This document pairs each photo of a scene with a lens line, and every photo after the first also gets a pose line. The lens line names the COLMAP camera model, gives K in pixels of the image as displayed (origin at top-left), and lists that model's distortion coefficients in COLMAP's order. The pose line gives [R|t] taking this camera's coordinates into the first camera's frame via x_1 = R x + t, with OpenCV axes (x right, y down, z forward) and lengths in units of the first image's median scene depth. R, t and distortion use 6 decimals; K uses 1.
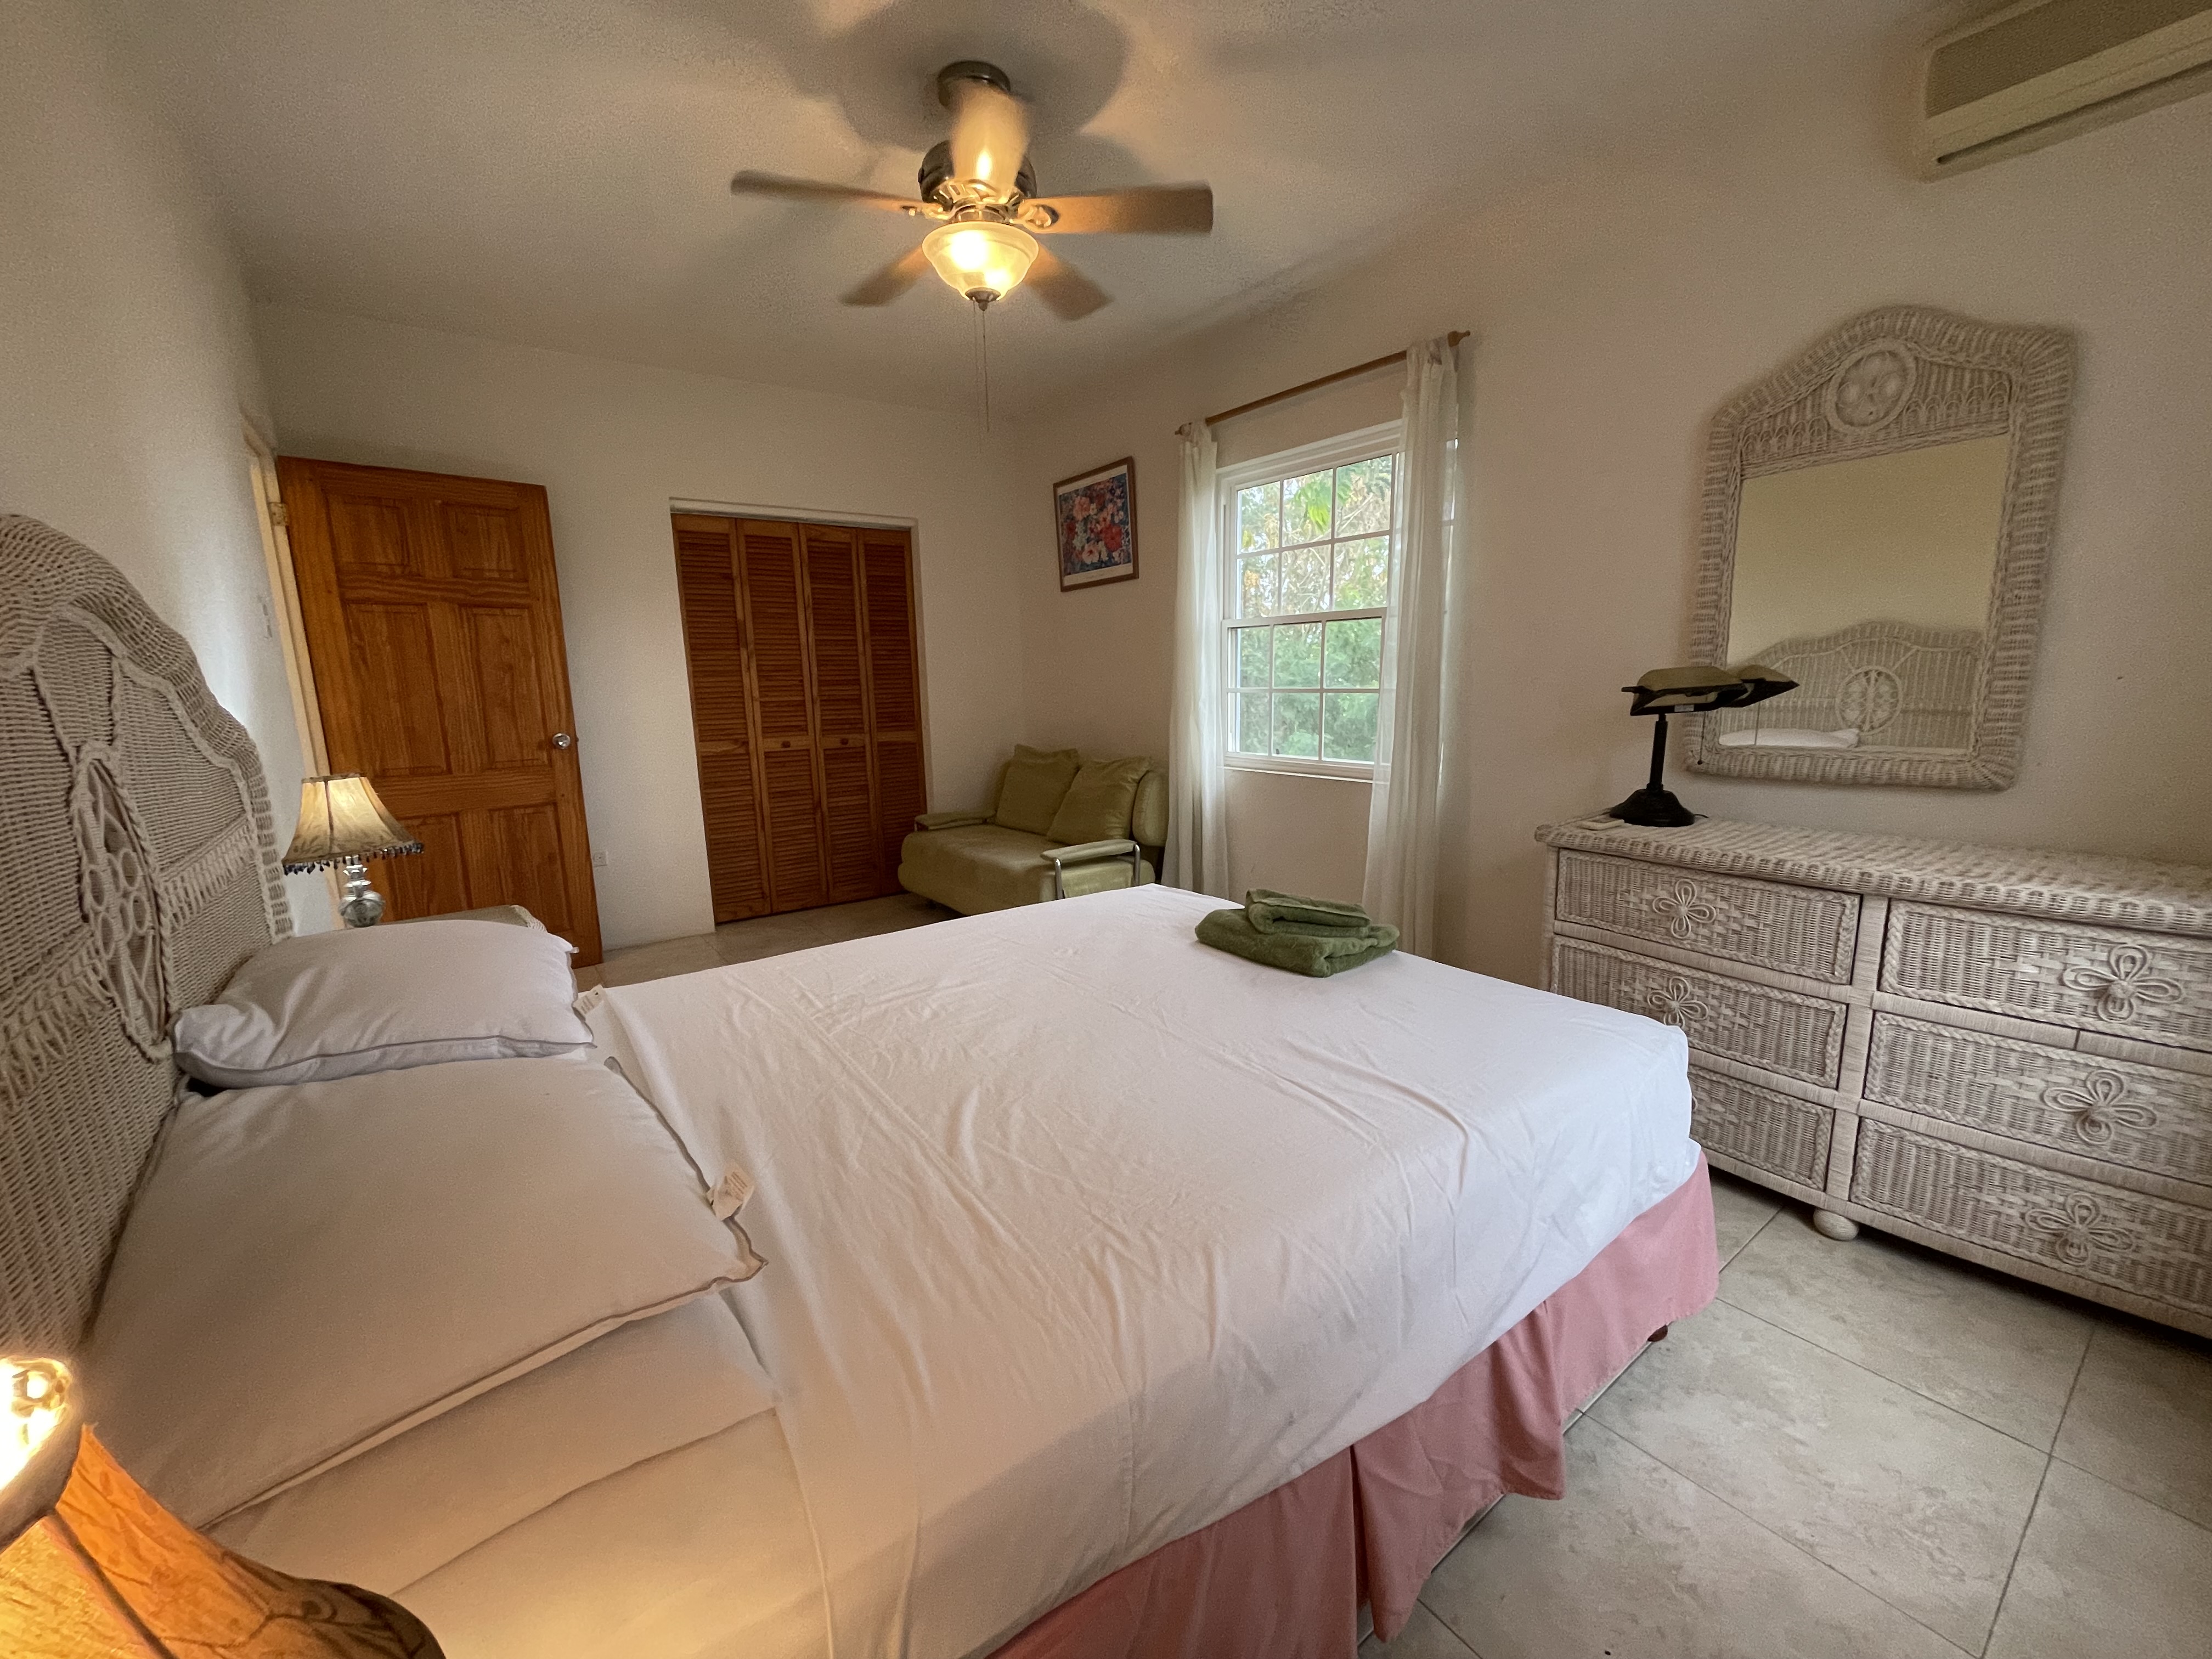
lens RADIAL K [[895.1, 0, 1105.5], [0, 895.1, 840.1], [0, 0, 1]] dist [-0.001718, -0.000162]
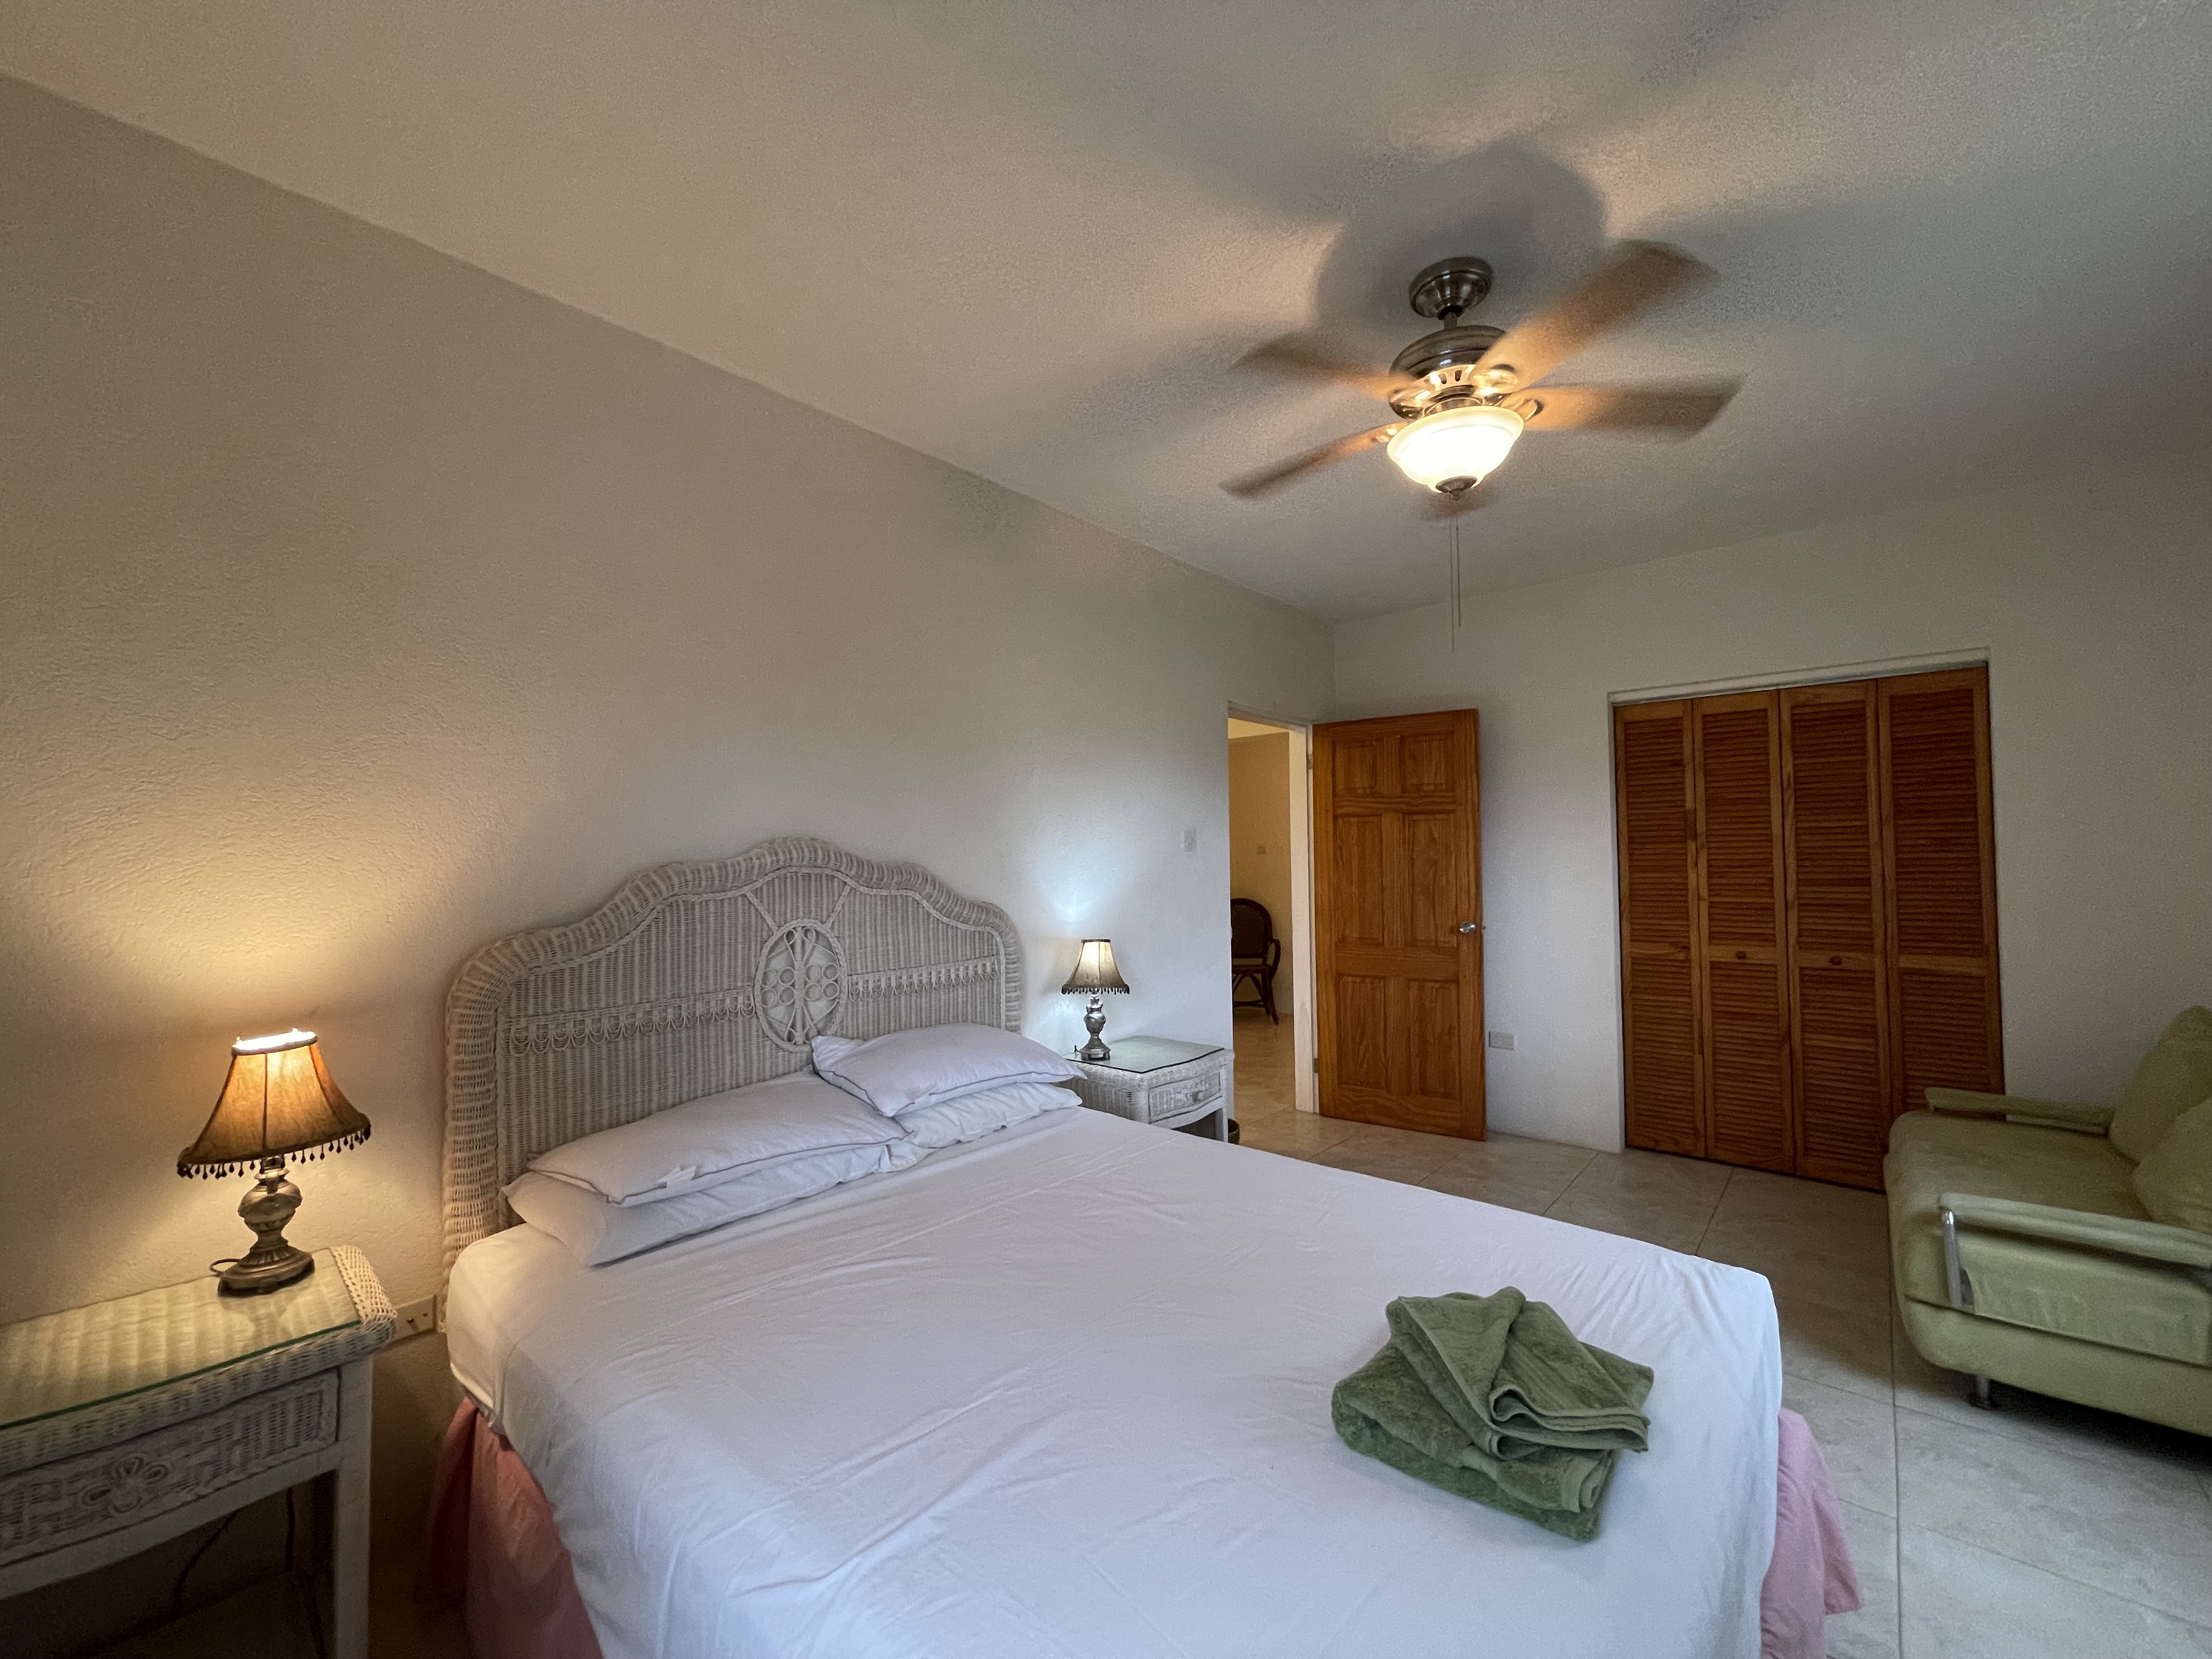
lens RADIAL K [[895.1, 0, 1105.5], [0, 895.1, 840.1], [0, 0, 1]] dist [-0.001718, -0.000162]
pose [[0.215809, -0.003360, -0.976430, 0.329154], [-0.172980, 0.984046, -0.041618, -0.080214], [0.960991, 0.177885, 0.211785, 0.266364]]
